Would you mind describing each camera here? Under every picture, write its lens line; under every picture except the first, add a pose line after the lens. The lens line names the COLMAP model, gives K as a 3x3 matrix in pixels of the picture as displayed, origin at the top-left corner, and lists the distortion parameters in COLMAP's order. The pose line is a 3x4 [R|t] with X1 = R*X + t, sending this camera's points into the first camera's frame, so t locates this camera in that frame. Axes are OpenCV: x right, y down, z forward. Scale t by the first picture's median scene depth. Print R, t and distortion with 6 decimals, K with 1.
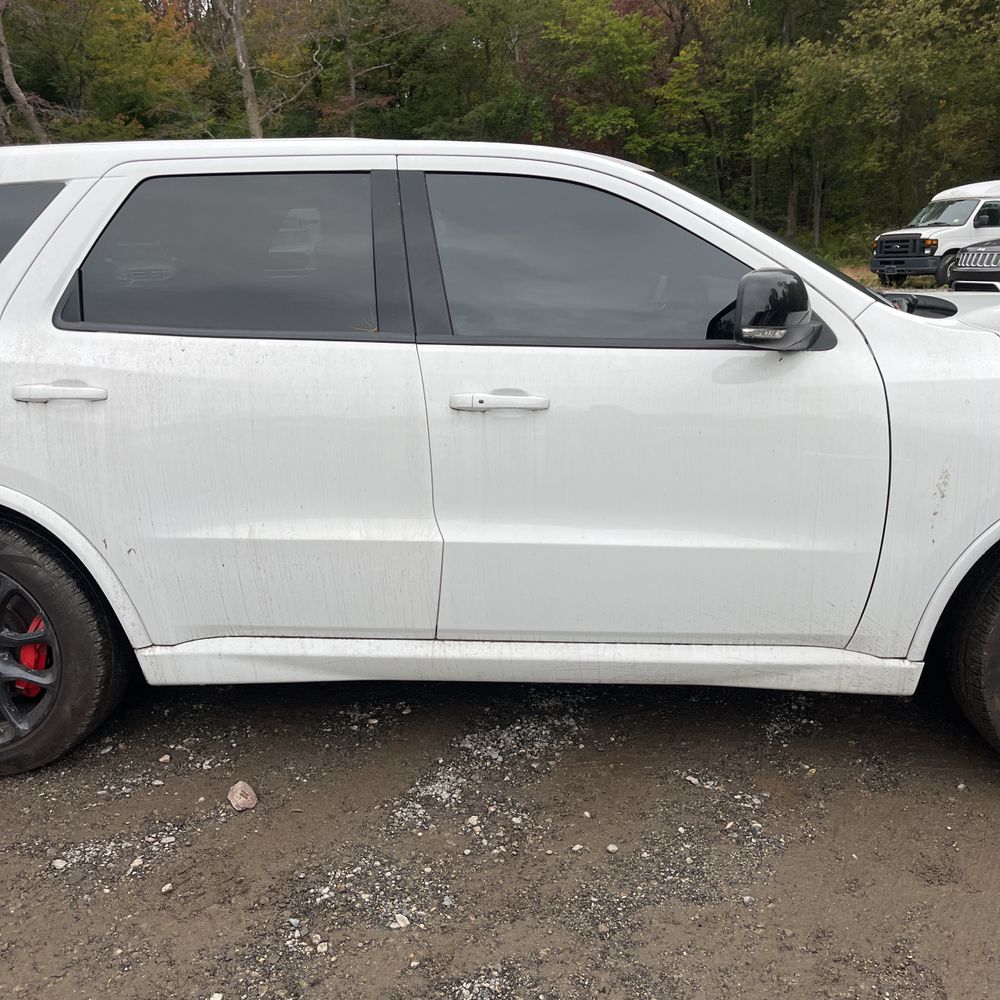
lens RADIAL K [[1056.3, 0, 495.1], [0, 1056.3, 516.4], [0, 0, 1]] dist [0.049938, -0.044337]
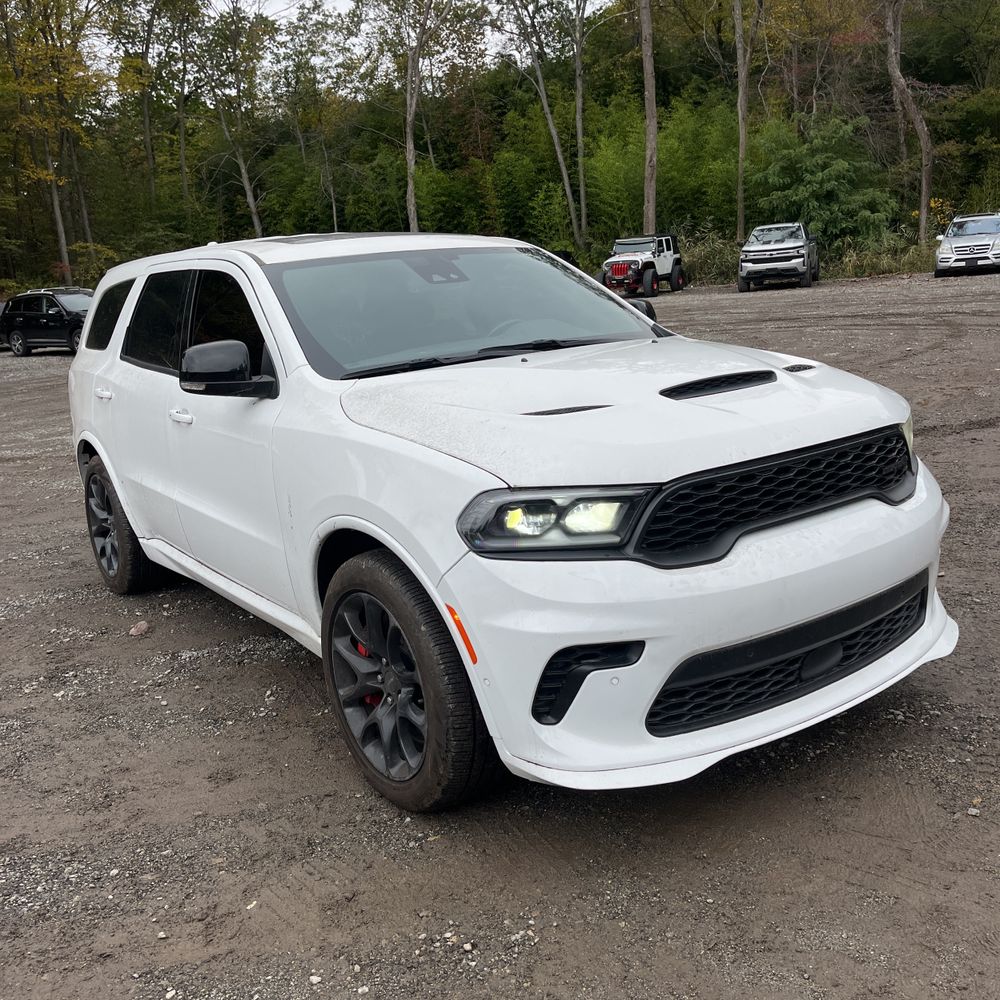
lens RADIAL K [[1056.3, 0, 495.1], [0, 1056.3, 516.4], [0, 0, 1]] dist [0.049938, -0.044337]
pose [[0.637209, 0.148460, -0.756257, 0.166199], [-0.124307, 0.988221, 0.089257, -0.017582], [0.760600, 0.037133, 0.648158, 0.036078]]
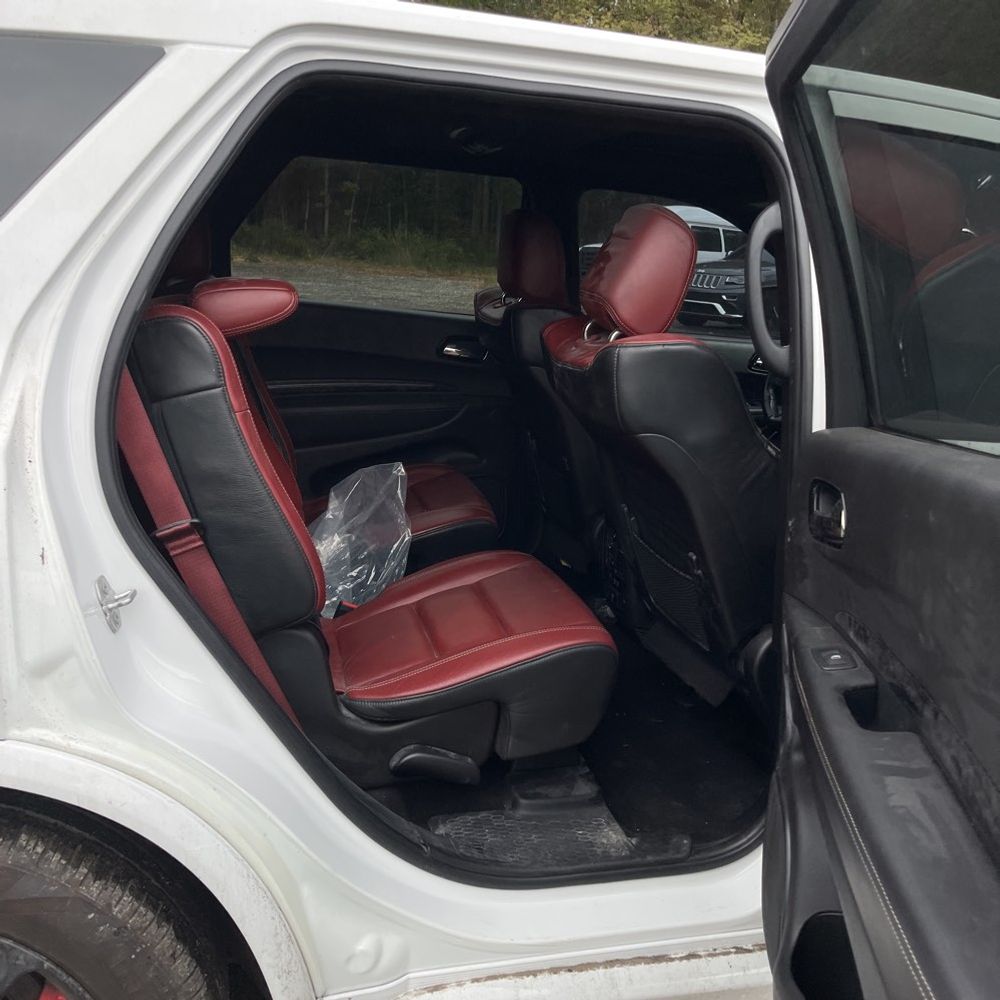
lens RADIAL K [[1029.4, 0, 500.1], [0, 1029.4, 518.8], [0, 0, 1]] dist [0.054633, -0.012646]
pose [[0.938825, -0.003480, 0.344377, -0.049893], [-0.003291, 0.999813, 0.019076, -0.014871], [-0.344379, -0.019042, 0.938637, 0.063783]]
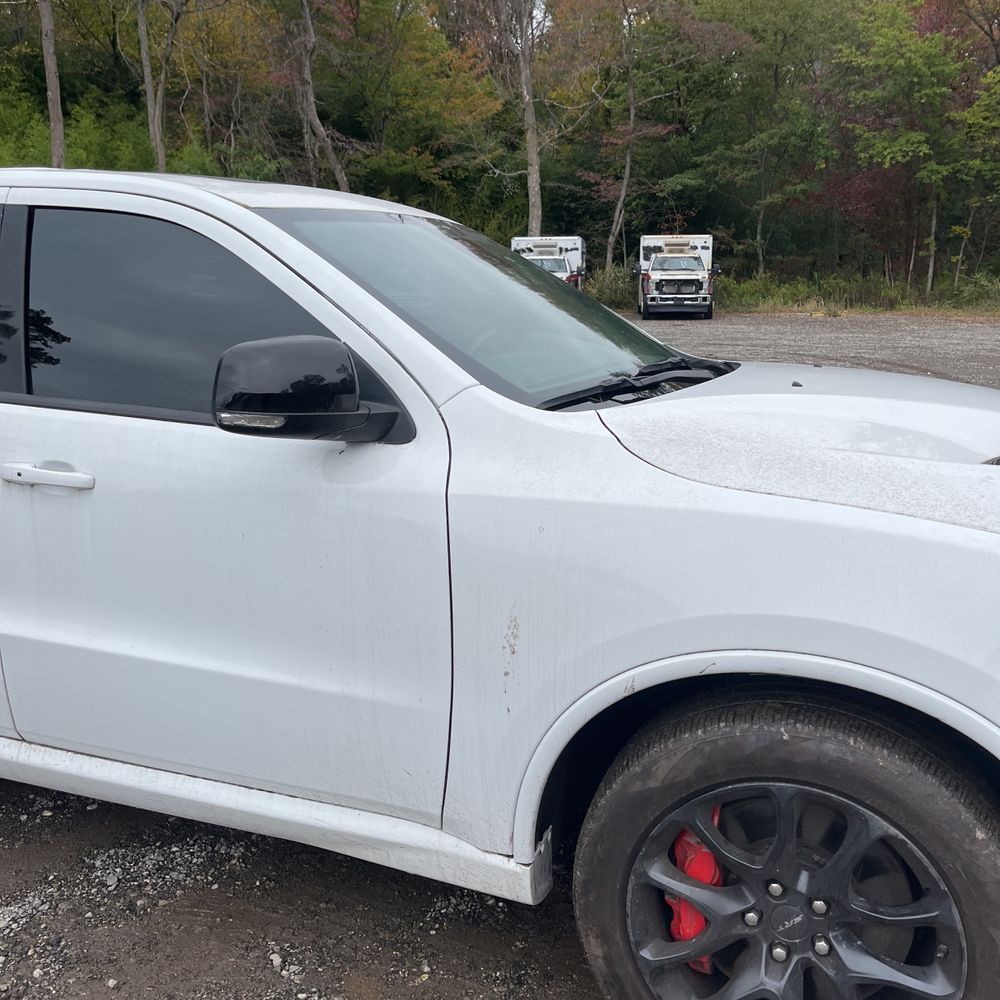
lens RADIAL K [[1057.9, 0, 506.1], [0, 1057.9, 507.7], [0, 0, 1]] dist [0.044037, -0.044522]
pose [[0.958925, 0.085826, -0.270365, 0.063996], [-0.094329, 0.995367, -0.018592, -0.011062], [0.267517, 0.043332, 0.962578, 0.030255]]
